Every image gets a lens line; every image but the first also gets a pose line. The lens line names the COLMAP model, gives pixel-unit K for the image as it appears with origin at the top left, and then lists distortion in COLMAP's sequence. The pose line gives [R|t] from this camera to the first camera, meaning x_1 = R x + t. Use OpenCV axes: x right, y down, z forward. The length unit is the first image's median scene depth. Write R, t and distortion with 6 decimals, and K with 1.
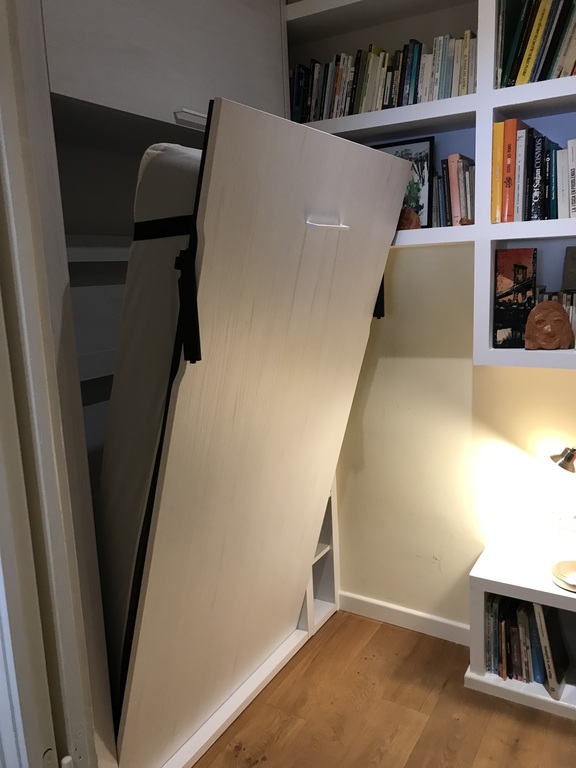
lens RADIAL K [[624.5, 0, 290.2], [0, 624.5, 380.1], [0, 0, 1]] dist [0.037312, -0.045130]
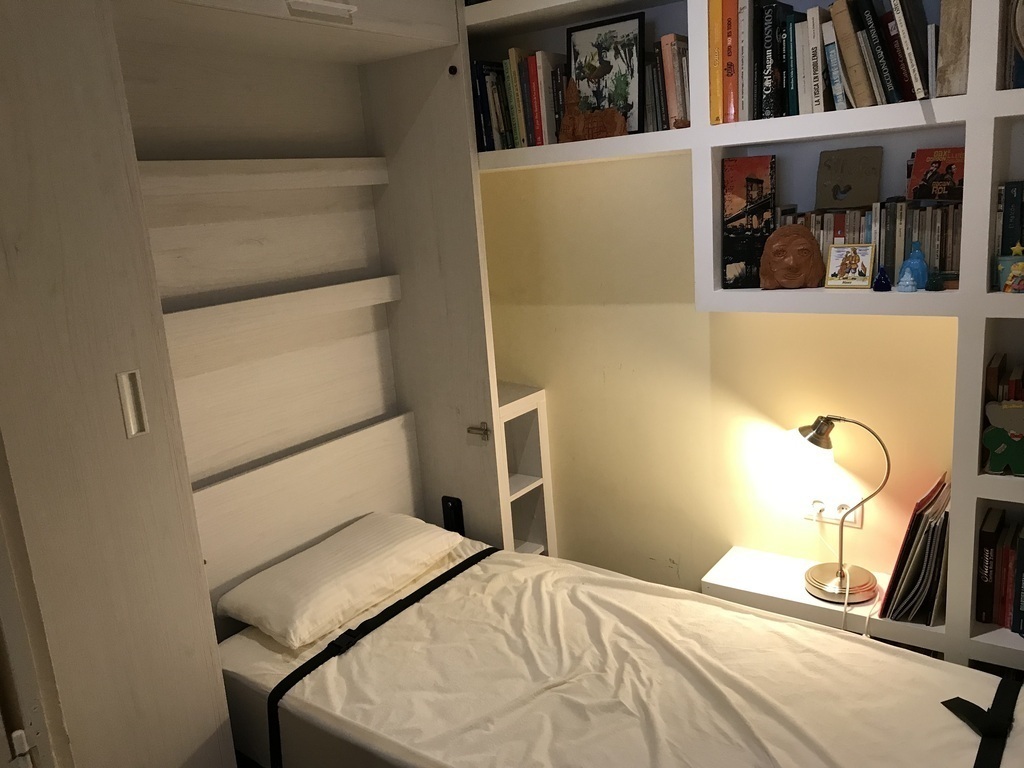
lens RADIAL K [[832.6, 0, 505.1], [0, 832.6, 377.0], [0, 0, 1]] dist [0.037312, -0.045130]
pose [[0.994643, -0.012463, -0.102613, 0.165077], [0.016924, 0.998944, 0.042715, 0.008969], [0.101972, -0.044222, 0.993804, -0.049808]]
